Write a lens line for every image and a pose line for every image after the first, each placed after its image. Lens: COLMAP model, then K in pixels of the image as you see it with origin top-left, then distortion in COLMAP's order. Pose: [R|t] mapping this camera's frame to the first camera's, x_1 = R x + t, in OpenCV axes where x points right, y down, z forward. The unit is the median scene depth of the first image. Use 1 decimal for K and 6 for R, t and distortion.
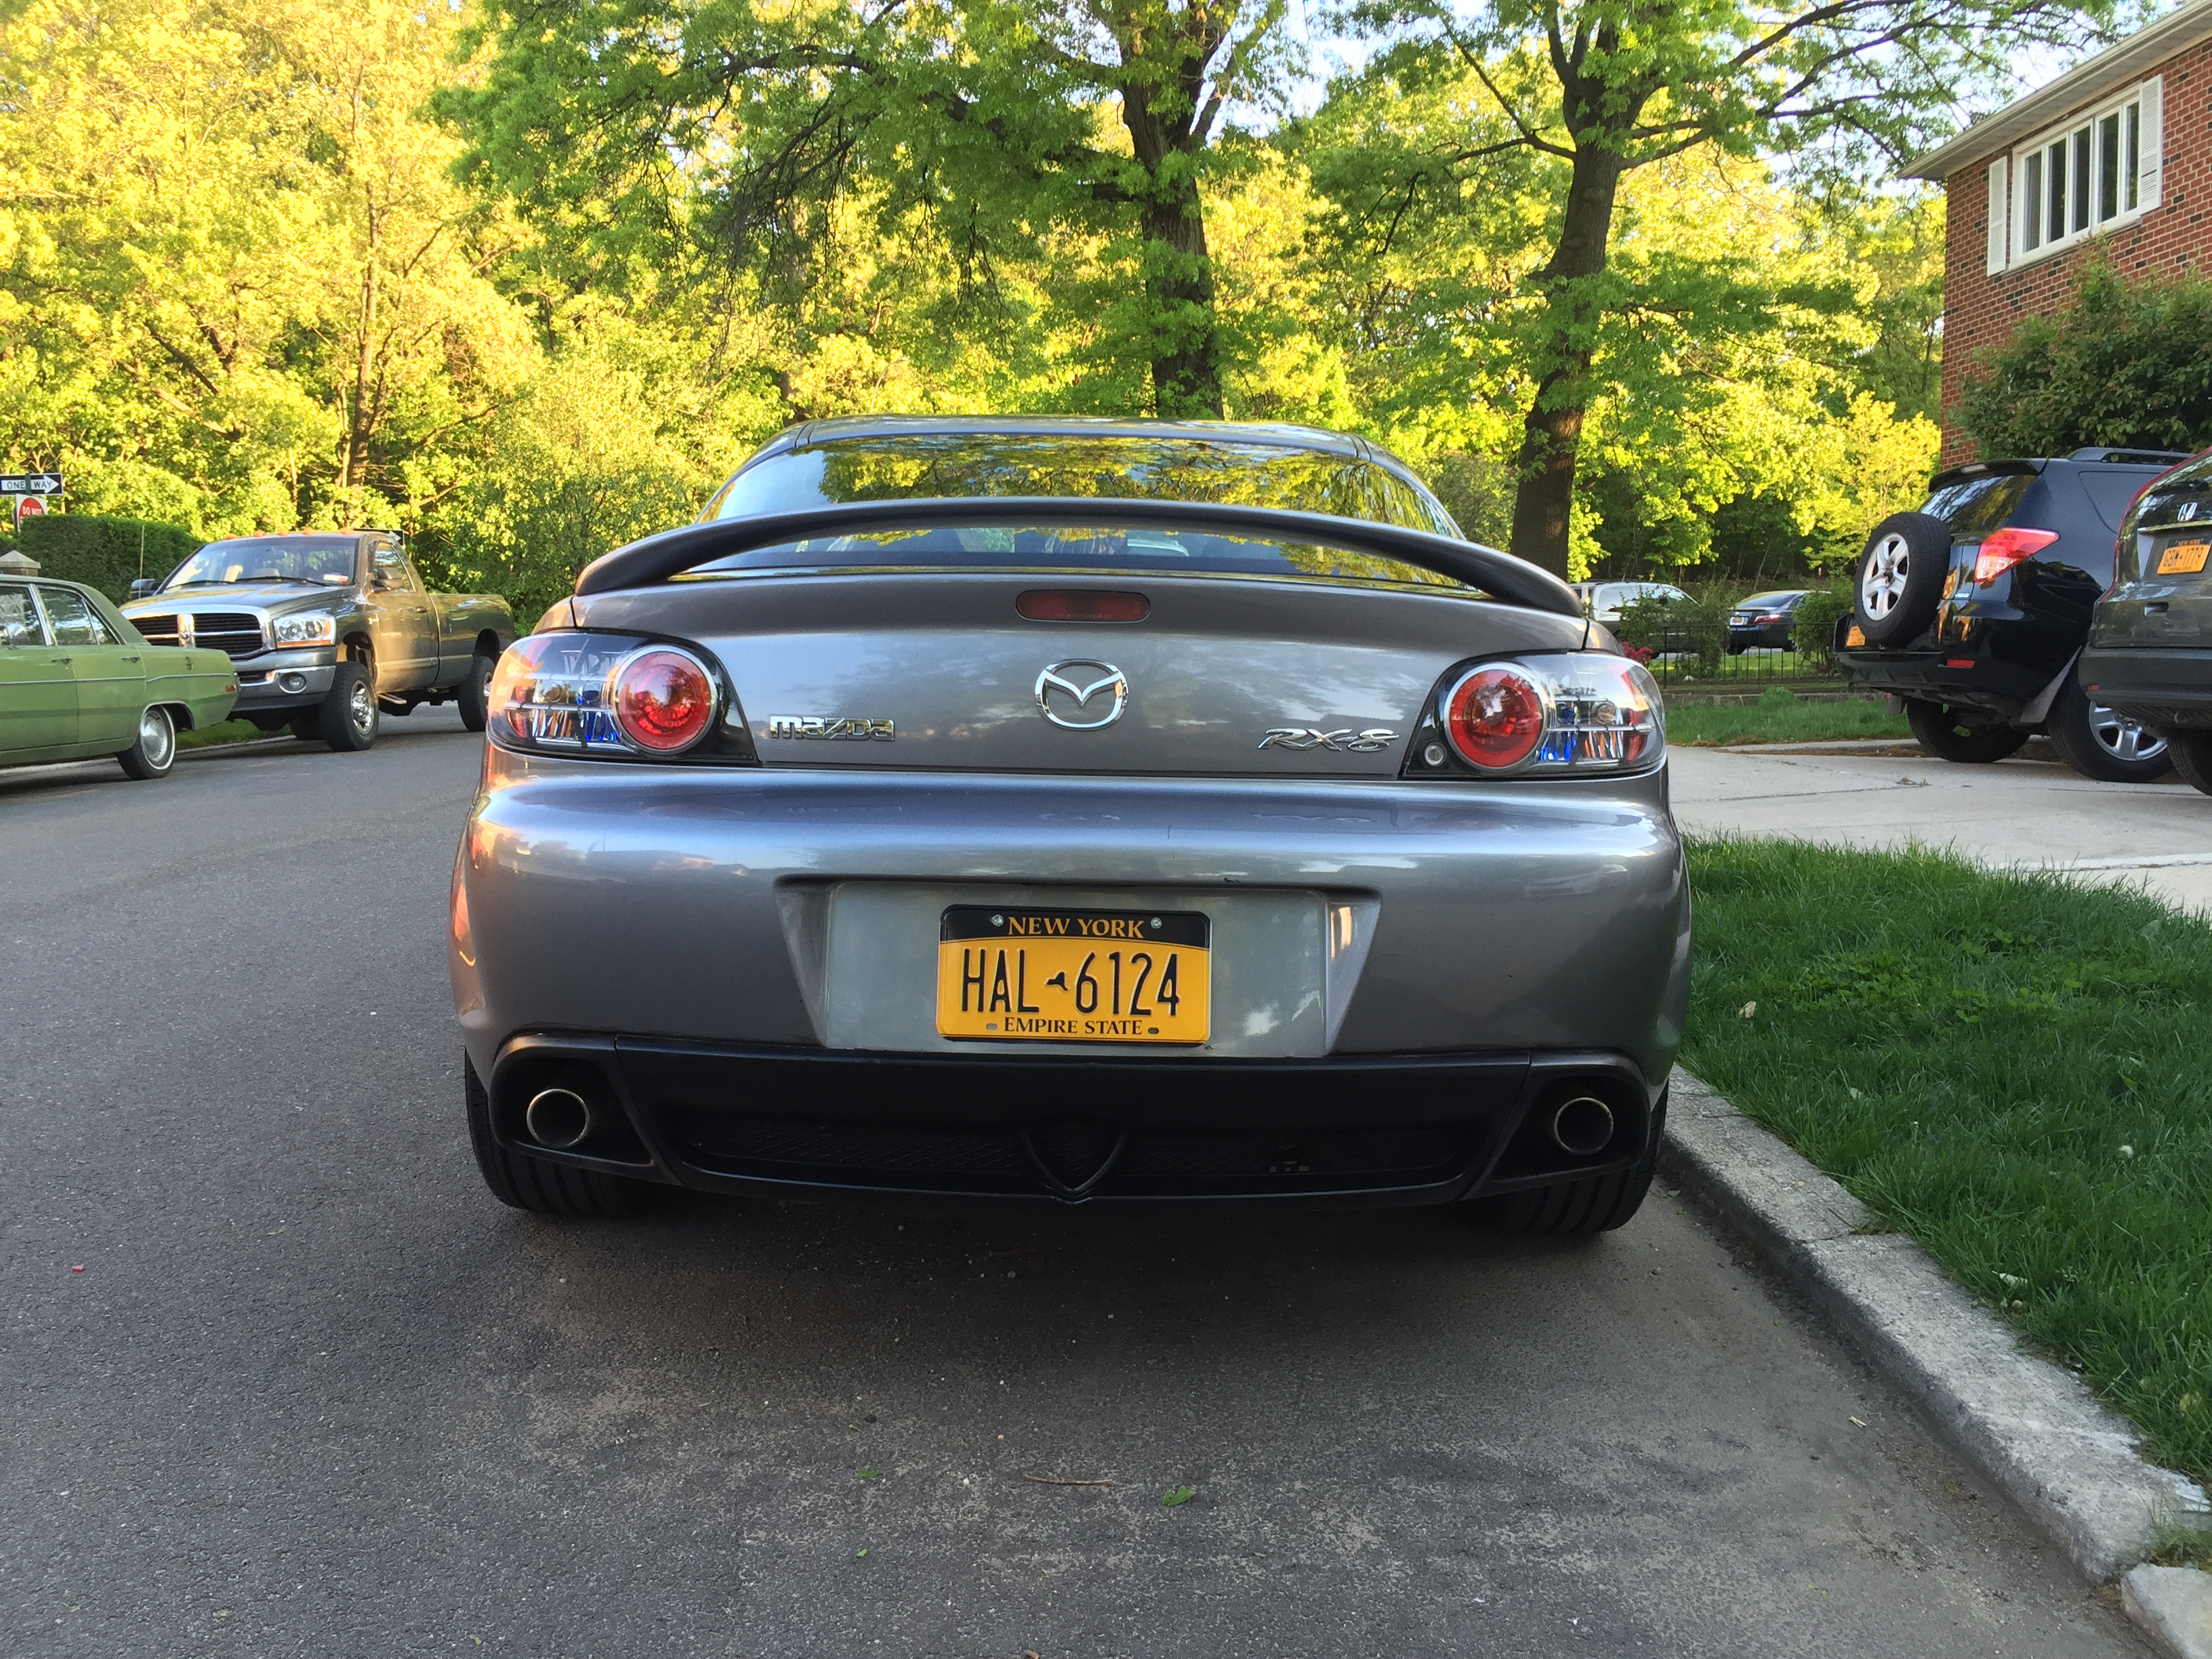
lens RADIAL K [[1894.9, 0, 1112.0], [0, 1894.9, 833.7], [0, 0, 1]] dist [0.096299, -0.135976]
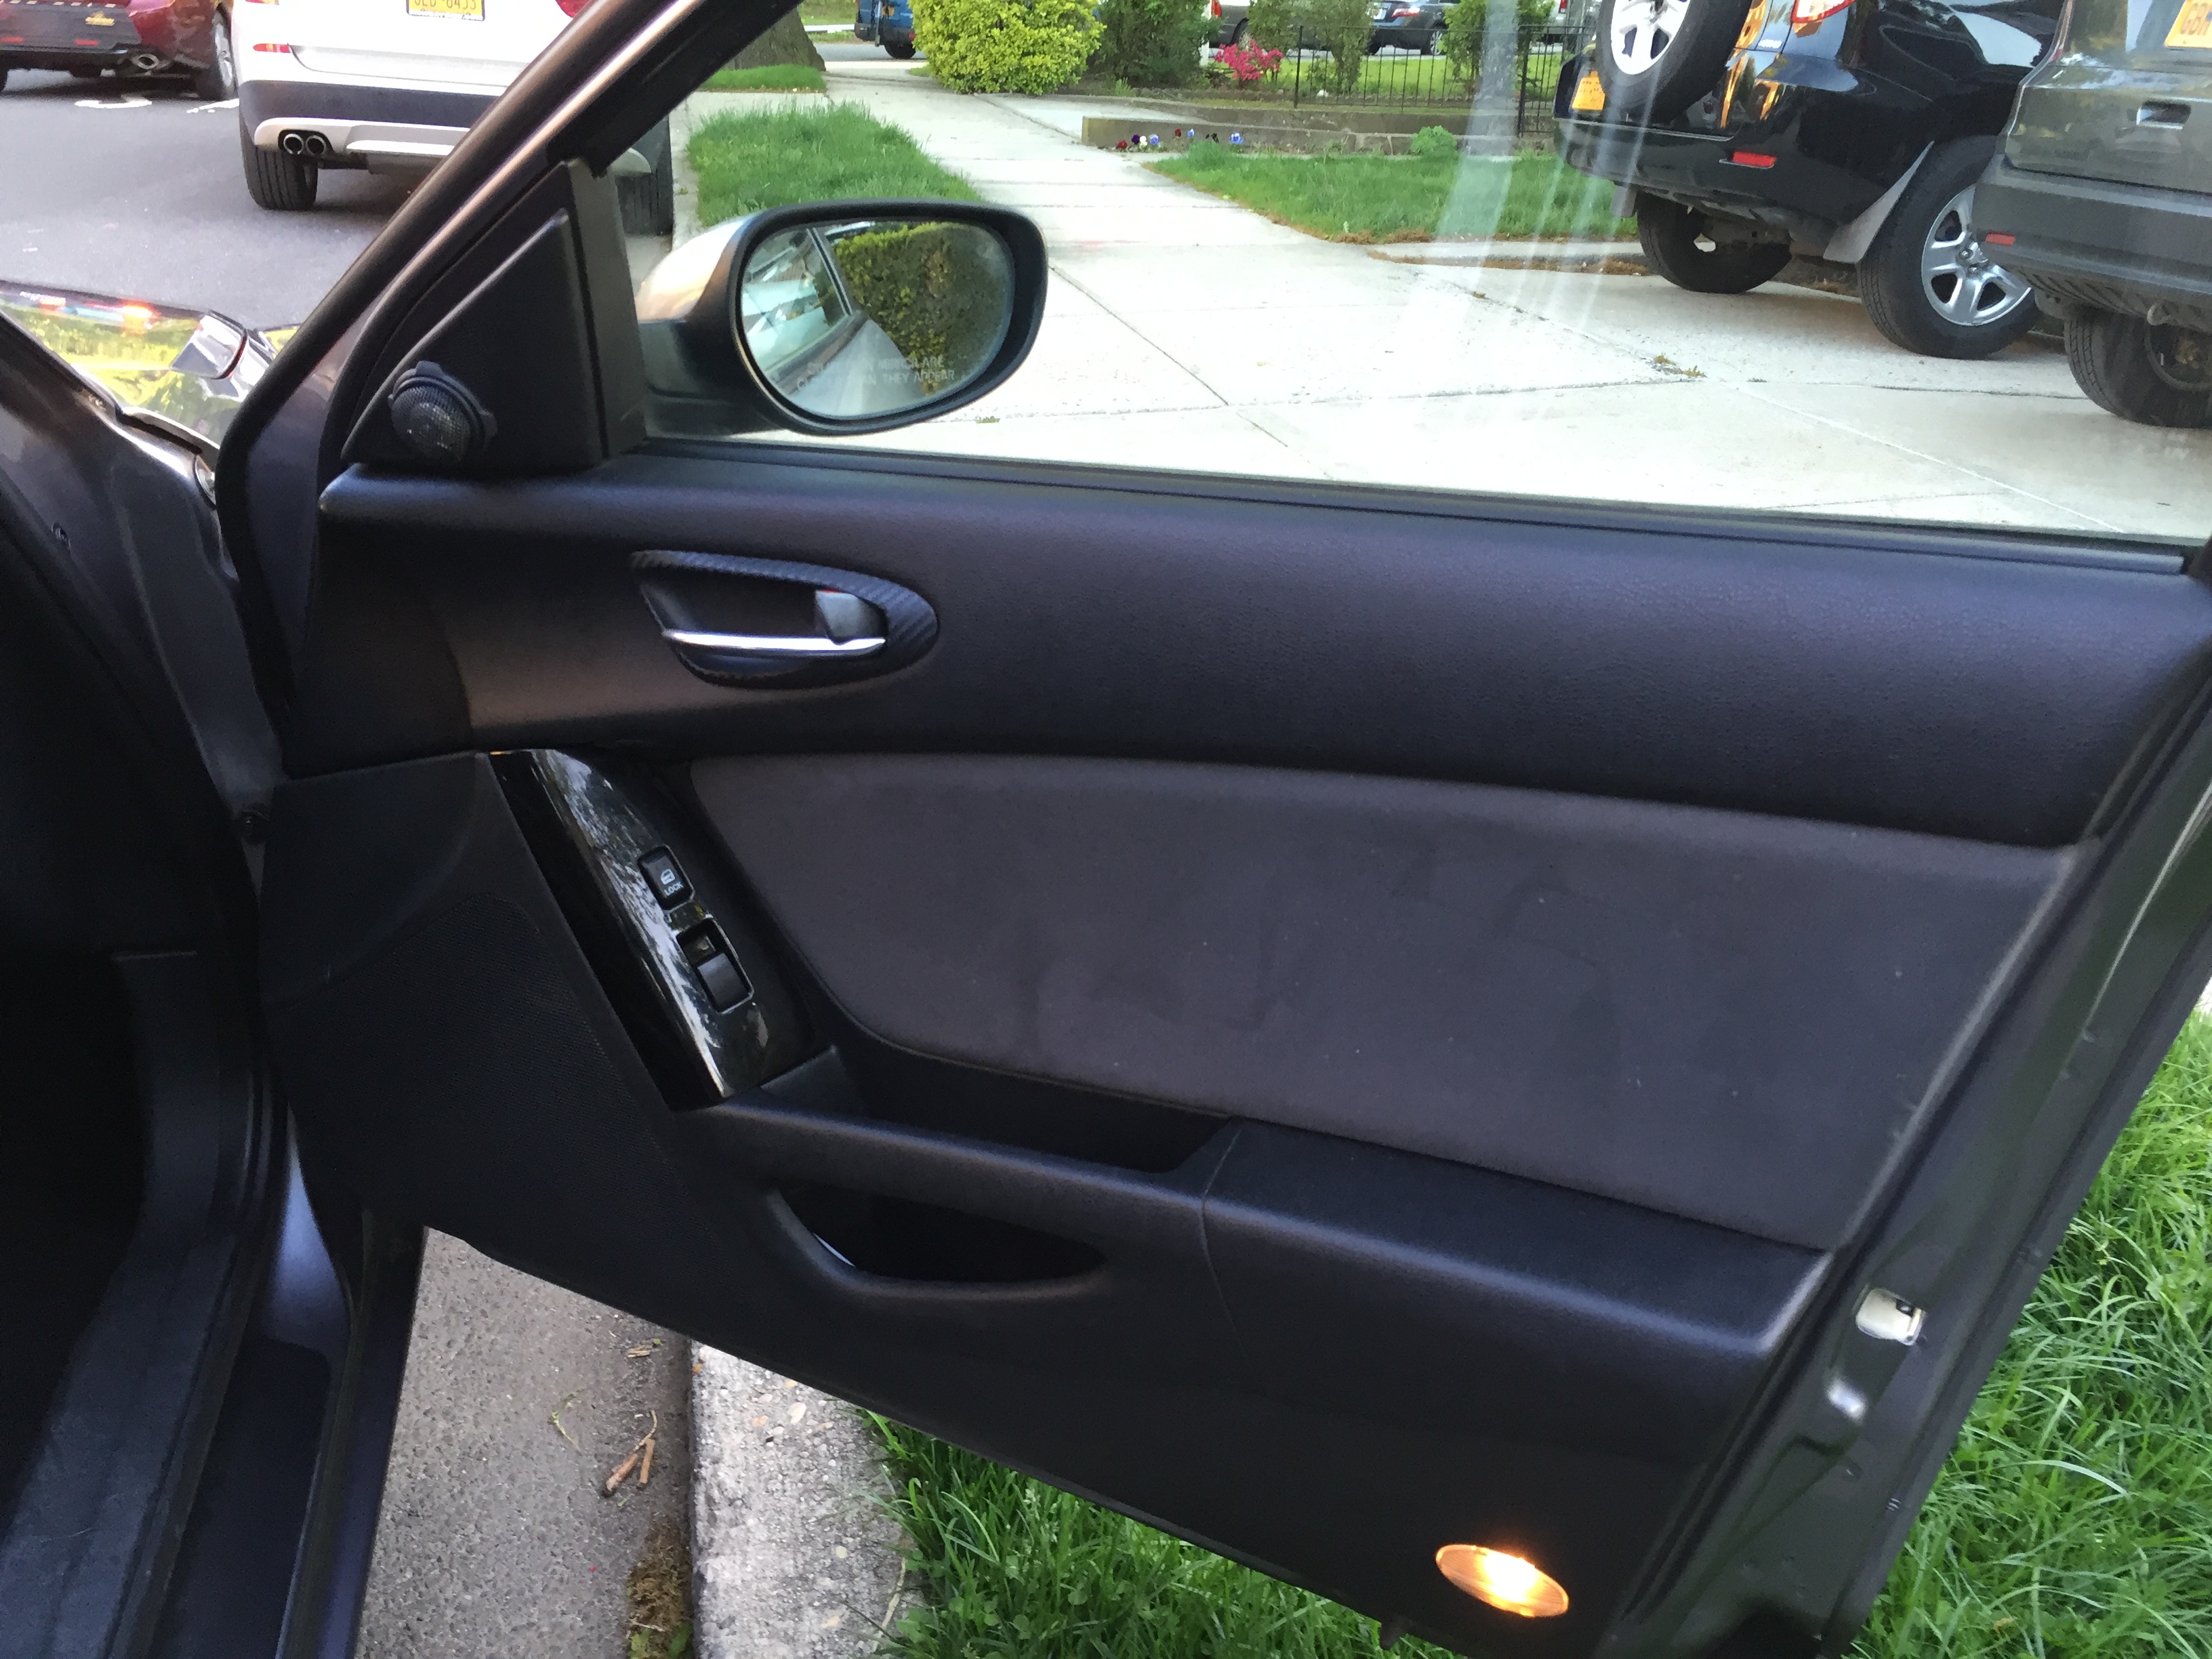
lens RADIAL K [[1894.9, 0, 1112.0], [0, 1894.9, 833.7], [0, 0, 1]] dist [0.096299, -0.135976]
pose [[0.979567, -0.026786, 0.199328, 0.039109], [-0.035409, 0.952641, 0.302030, -0.024188], [-0.197978, -0.302917, 0.932226, 0.150094]]
